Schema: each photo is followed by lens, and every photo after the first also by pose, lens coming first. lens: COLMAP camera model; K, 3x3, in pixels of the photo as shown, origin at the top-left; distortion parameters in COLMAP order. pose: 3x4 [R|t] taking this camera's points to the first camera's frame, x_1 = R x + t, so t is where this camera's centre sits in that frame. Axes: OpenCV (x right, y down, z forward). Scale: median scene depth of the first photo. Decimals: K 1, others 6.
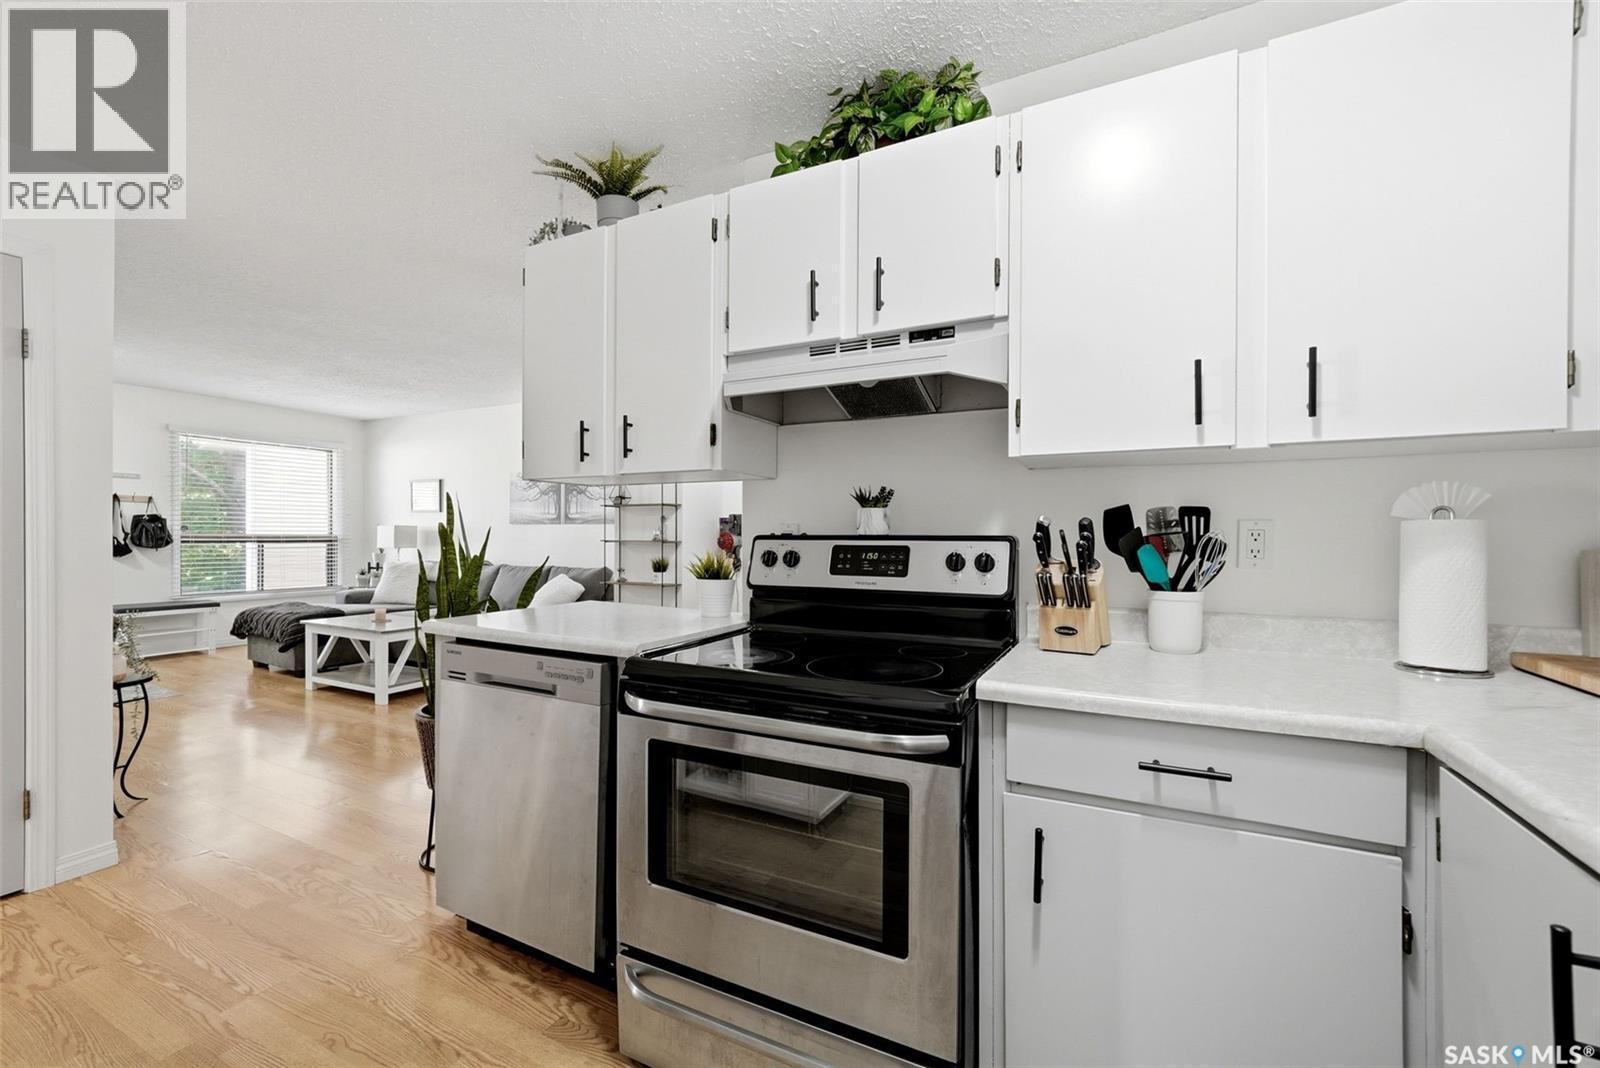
lens RADIAL K [[659.3, 0, 796.4], [0, 659.3, 539.3], [0, 0, 1]] dist [-0.003847, -0.000430]
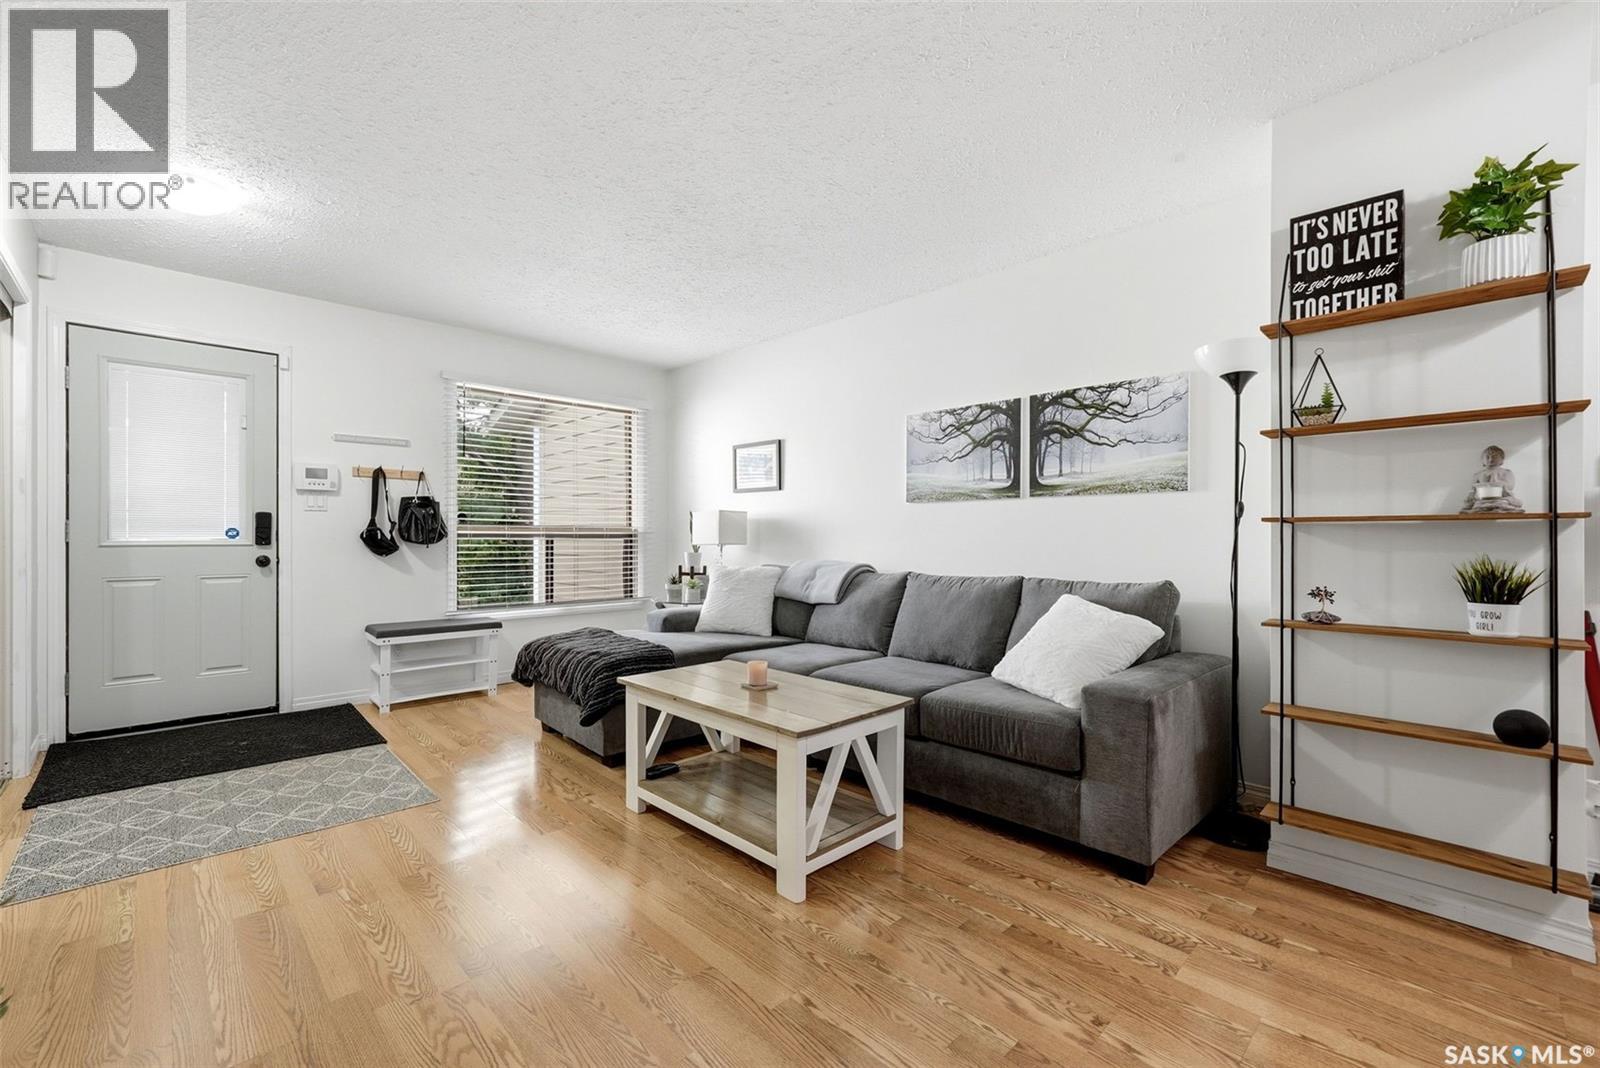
lens RADIAL K [[659.3, 0, 796.4], [0, 659.3, 539.3], [0, 0, 1]] dist [-0.003847, -0.000430]
pose [[0.950017, -0.003940, -0.312174, -0.379400], [0.002066, 0.999978, -0.006335, 0.013912], [0.312192, 0.005373, 0.950004, 0.454304]]
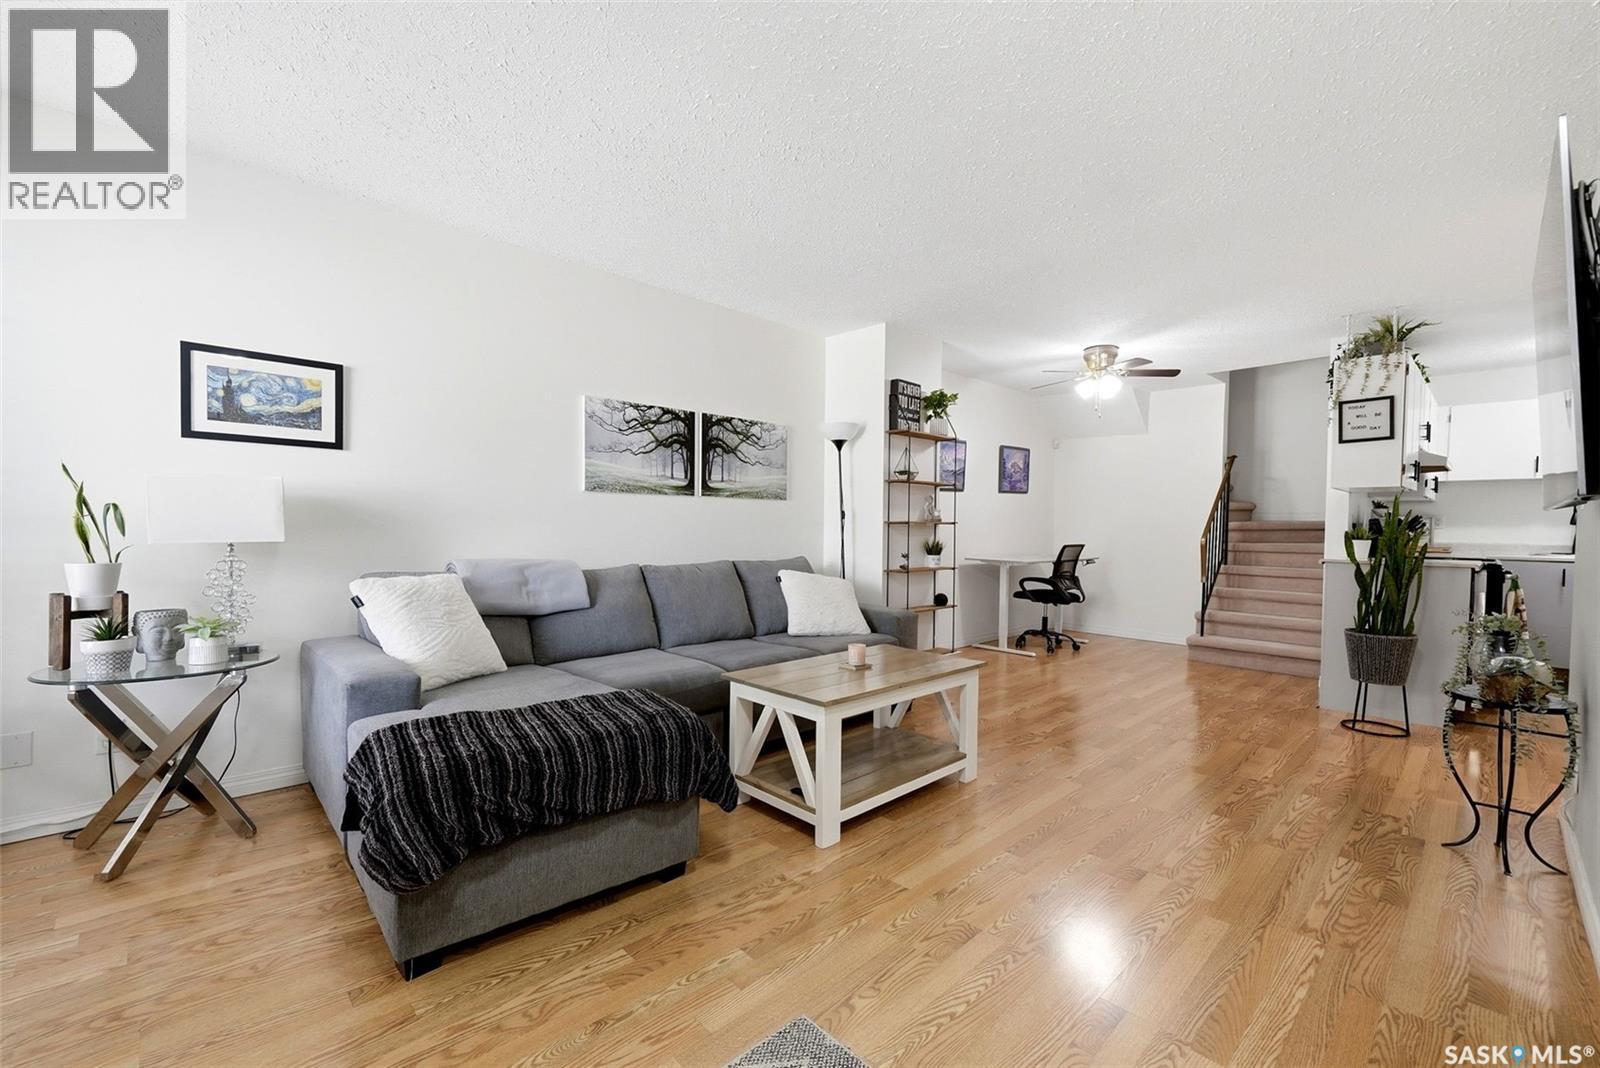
lens RADIAL K [[659.3, 0, 796.4], [0, 659.3, 539.3], [0, 0, 1]] dist [-0.003847, -0.000430]
pose [[0.341294, -0.020990, 0.939722, -0.966431], [0.001180, 0.999759, 0.021903, 0.004875], [-0.939956, -0.006367, 0.341237, 0.719325]]
